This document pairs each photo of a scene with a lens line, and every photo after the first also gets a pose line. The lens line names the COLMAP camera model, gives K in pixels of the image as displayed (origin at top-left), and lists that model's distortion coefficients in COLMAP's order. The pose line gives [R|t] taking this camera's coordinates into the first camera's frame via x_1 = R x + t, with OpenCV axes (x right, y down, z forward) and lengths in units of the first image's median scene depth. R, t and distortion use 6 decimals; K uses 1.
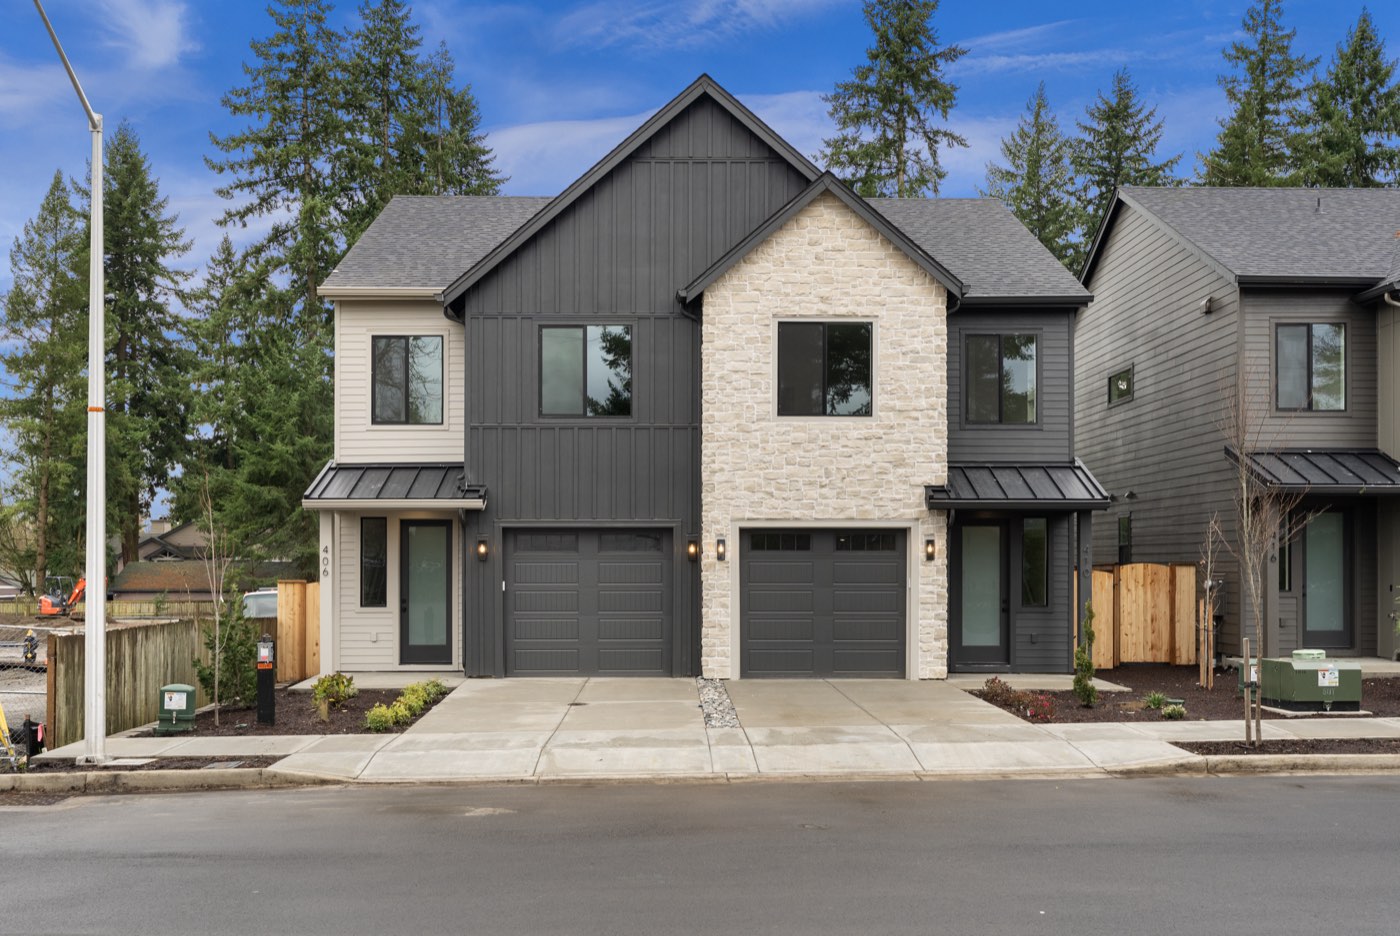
lens RADIAL K [[1414.5, 0, 706.0], [0, 1414.5, 555.7], [0, 0, 1]] dist [-0.001624, 0.024473]
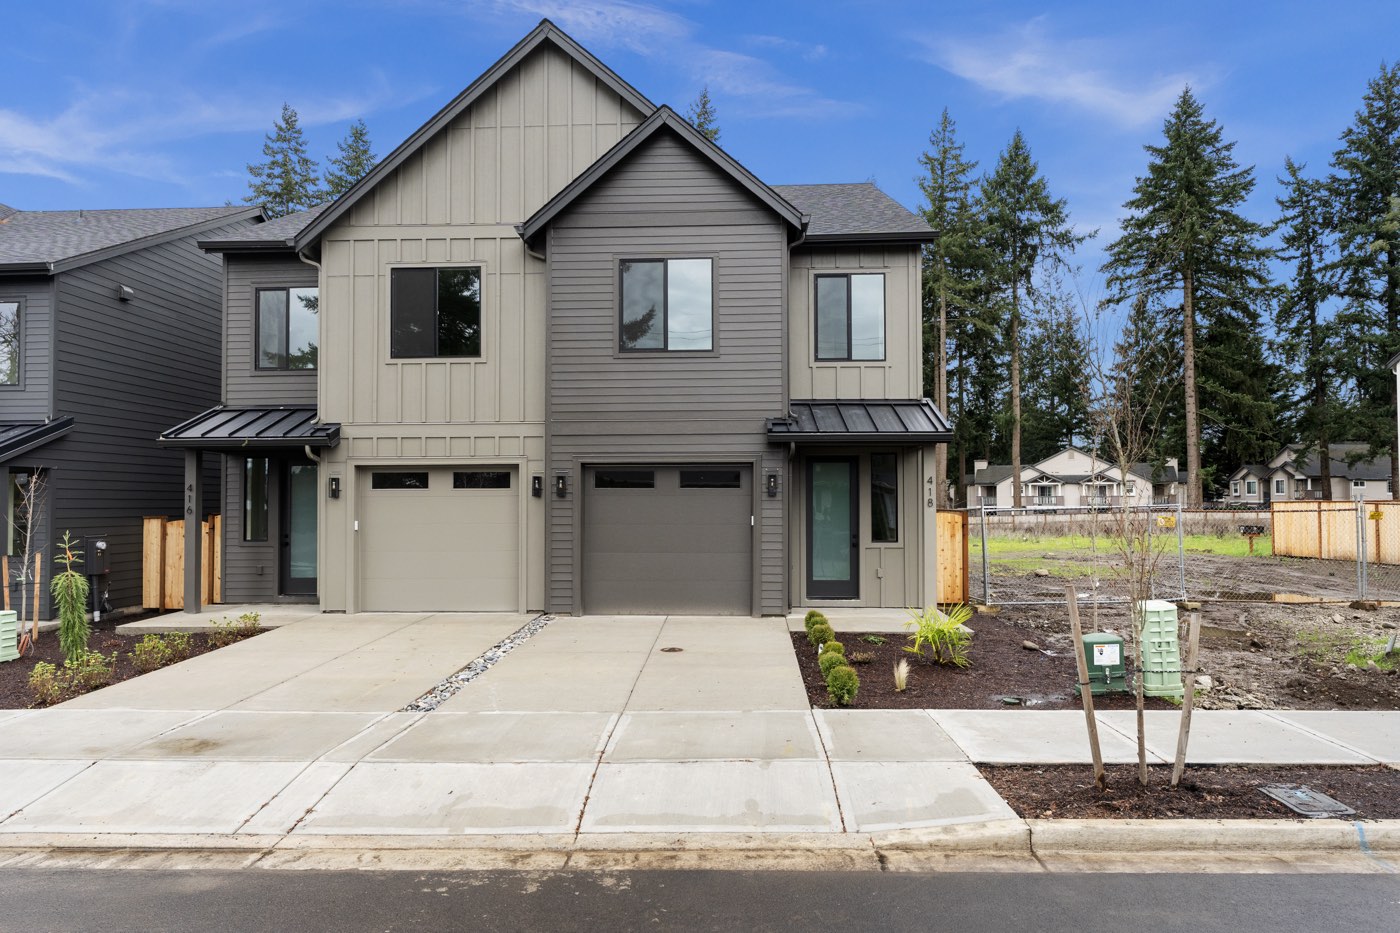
lens RADIAL K [[863.2, 0, 695.4], [0, 863.2, 483.3], [0, 0, 1]] dist [-0.005434, -0.000525]
pose [[0.998474, -0.007149, -0.054758, 0.816197], [0.006193, 0.999826, -0.017611, -0.004646], [0.054874, 0.017245, 0.998344, 0.400610]]
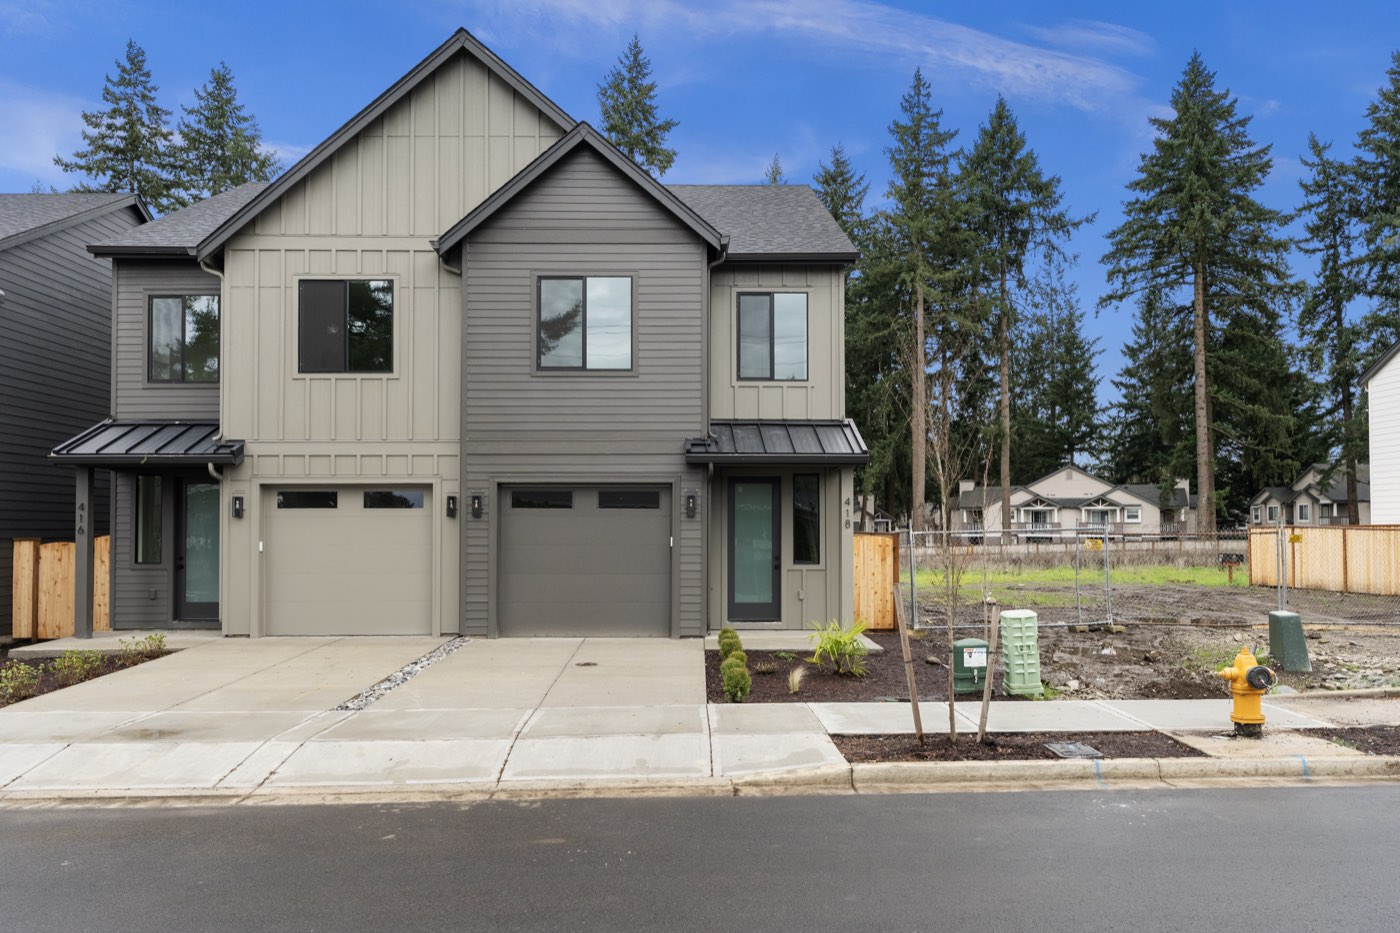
lens RADIAL K [[1060.5, 0, 702.6], [0, 1060.5, 505.3], [0, 0, 1]] dist [-0.004826, -0.002582]
pose [[0.999941, -0.003704, 0.010197, 0.837295], [0.003895, 0.999817, -0.018713, -0.000183], [-0.010126, 0.018751, 0.999773, 0.267562]]
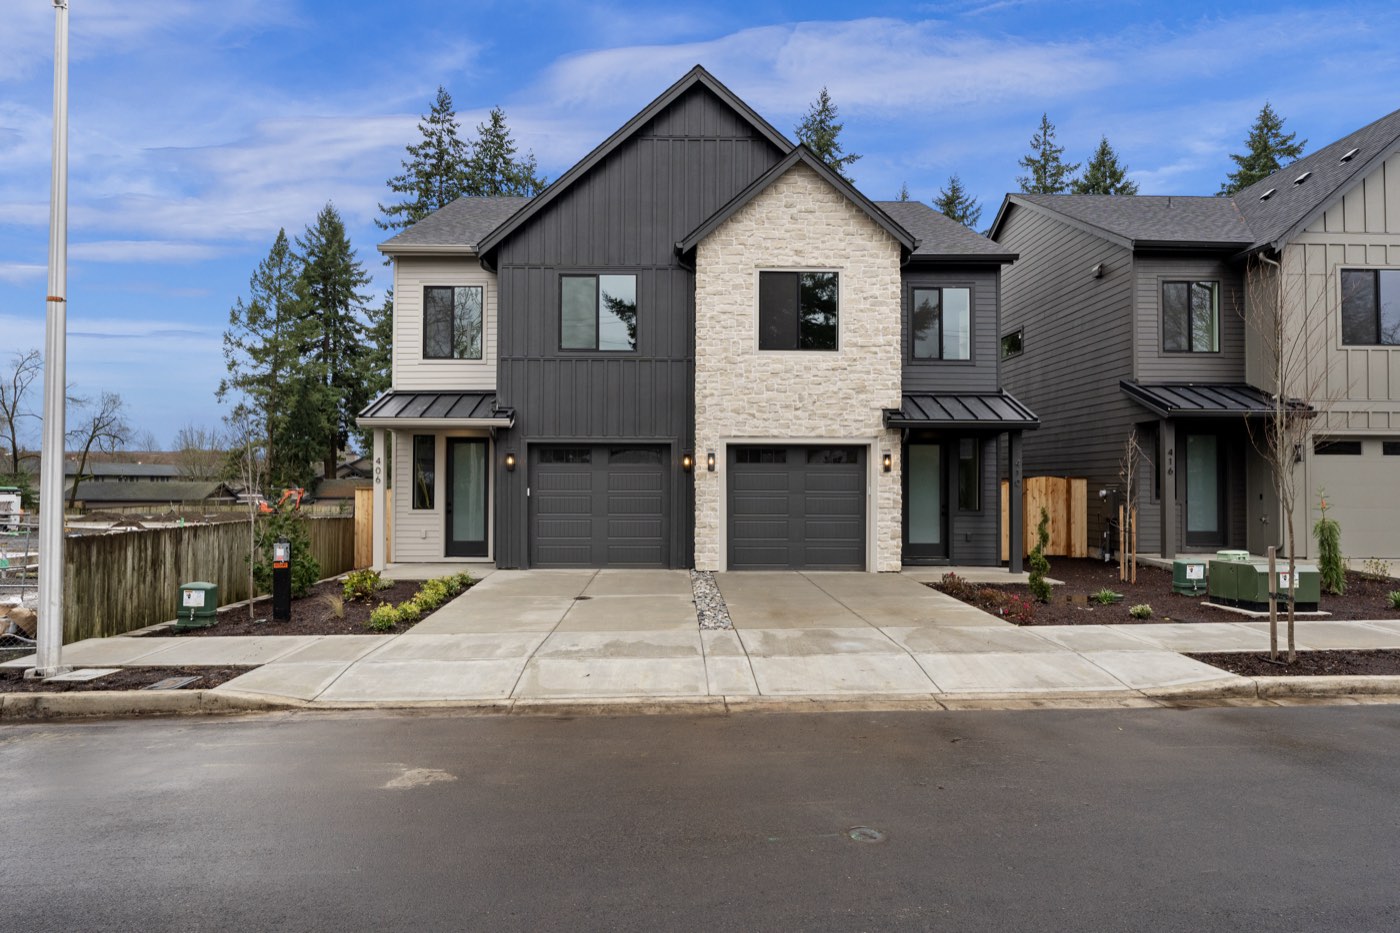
lens RADIAL K [[841.0, 0, 700.0], [0, 841.0, 466.5], [0, 0, 1]] dist [-0.003169, 0.000574]
pose [[0.999976, 0.003785, 0.005754, -0.002750], [-0.003701, 0.999887, -0.014569, 0.009739], [-0.005809, 0.014547, 0.999877, 0.293546]]
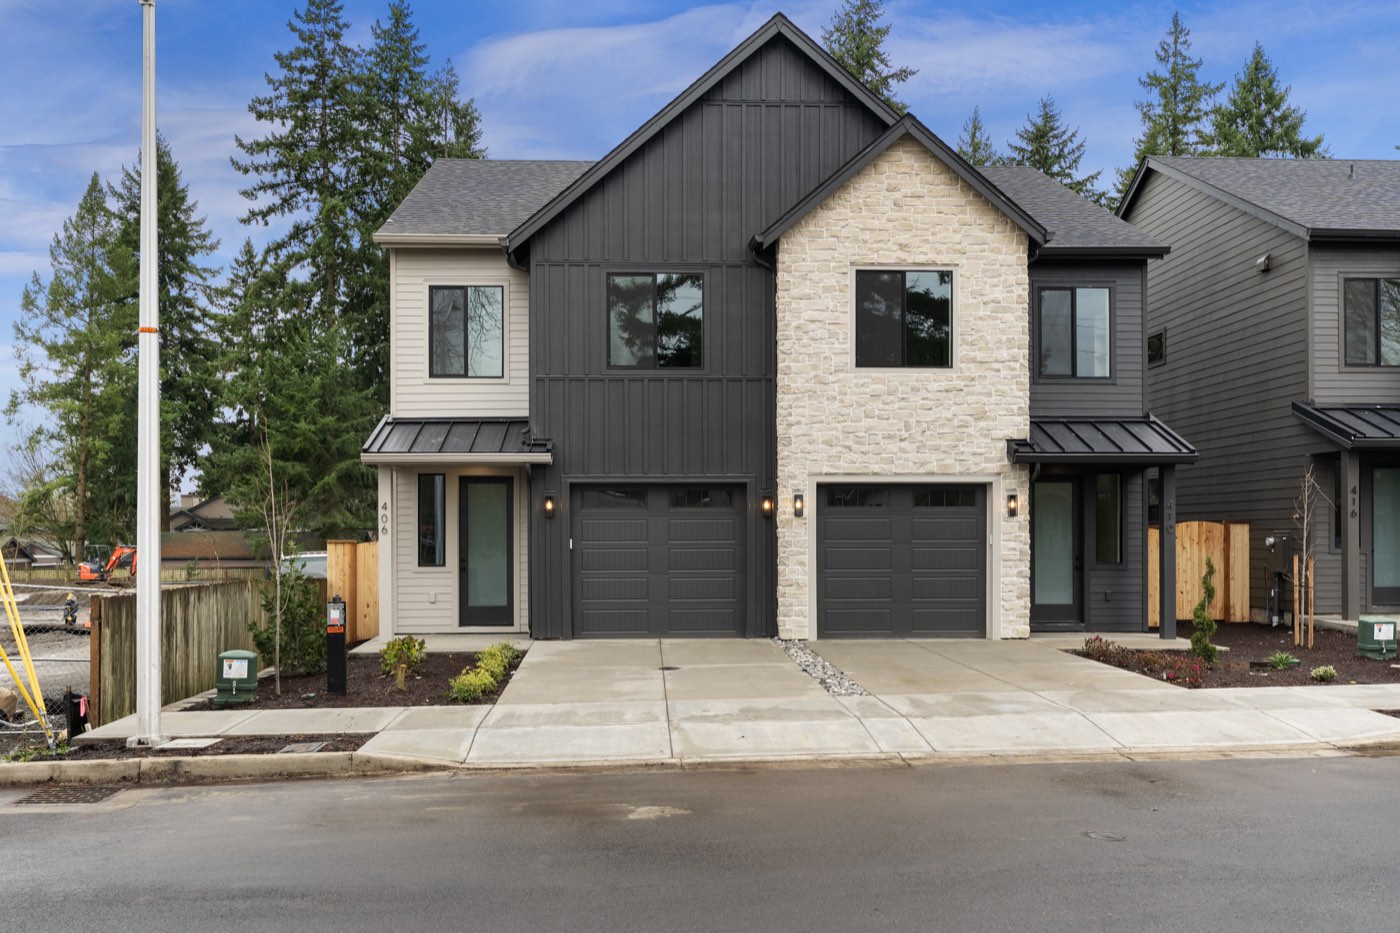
lens RADIAL K [[1221.7, 0, 707.1], [0, 1221.7, 530.8], [0, 0, 1]] dist [-0.000466, 0.005376]
pose [[0.999373, -0.002647, 0.035307, -0.080627], [0.002578, 0.999995, 0.002000, 0.011144], [-0.035312, -0.001908, 0.999375, 0.167987]]
